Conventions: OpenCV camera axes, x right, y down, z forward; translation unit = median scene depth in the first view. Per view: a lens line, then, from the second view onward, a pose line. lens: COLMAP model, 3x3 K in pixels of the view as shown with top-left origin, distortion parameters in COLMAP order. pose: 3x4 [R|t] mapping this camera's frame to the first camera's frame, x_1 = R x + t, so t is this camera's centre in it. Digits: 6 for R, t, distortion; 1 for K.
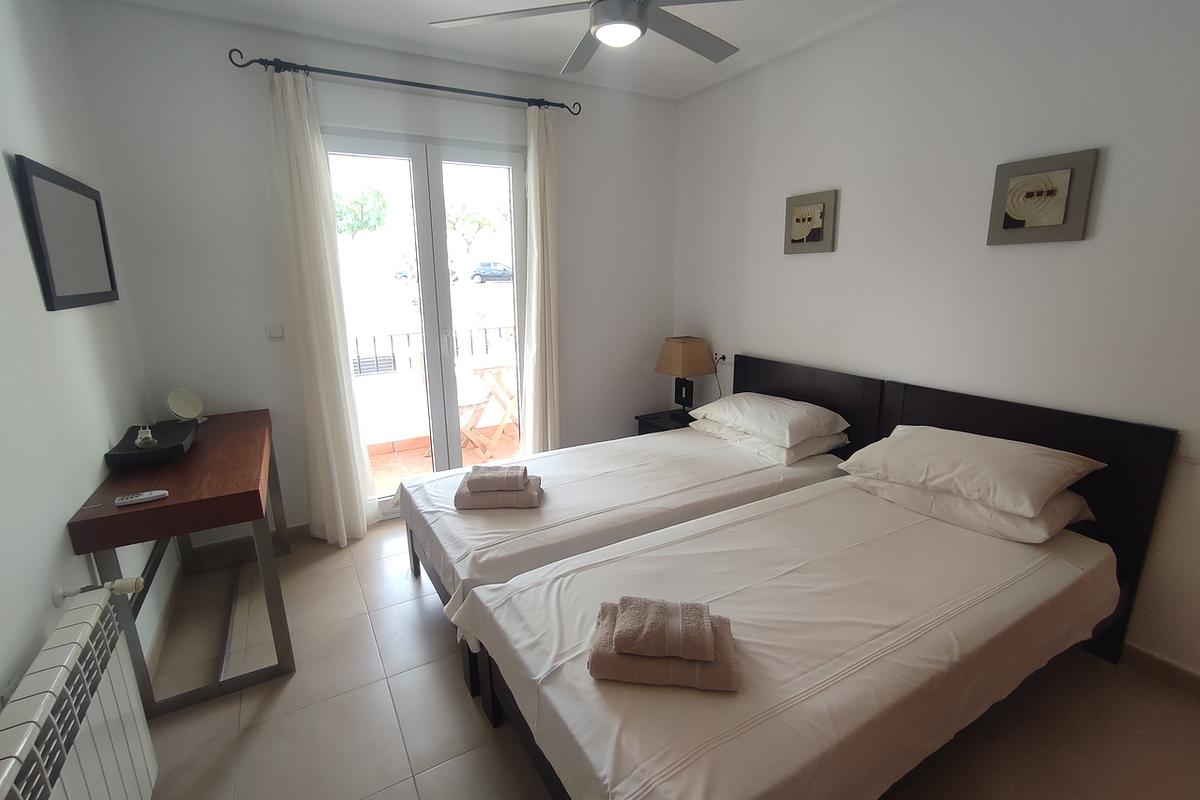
lens RADIAL K [[535.7, 0, 597.1], [0, 535.7, 391.0], [0, 0, 1]] dist [0.002094, 0.014359]
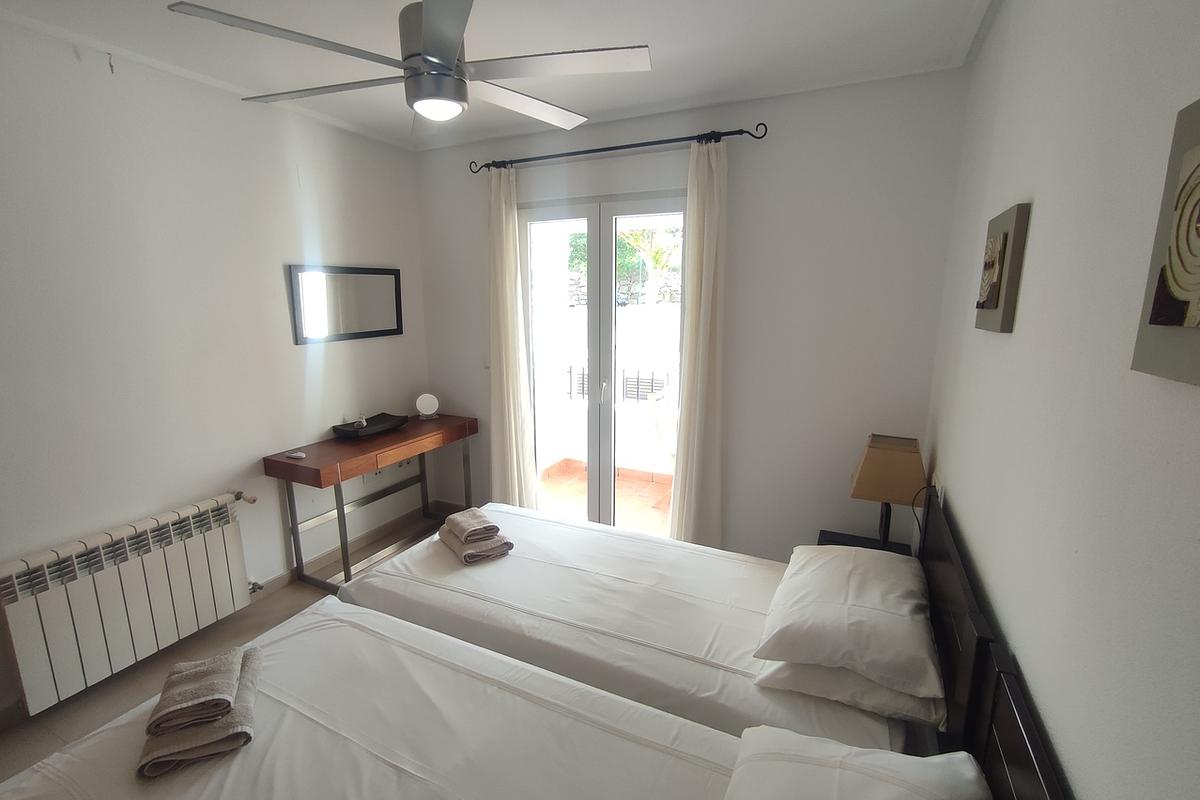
lens RADIAL K [[542.6, 0, 600.0], [0, 542.6, 400.0], [0, 0, 1]] dist [-0.023036, 0.014565]
pose [[0.573127, 0.160709, -0.803554, 0.672744], [-0.198257, 0.978644, 0.054321, -0.159865], [0.795122, 0.128177, 0.592749, 0.478250]]
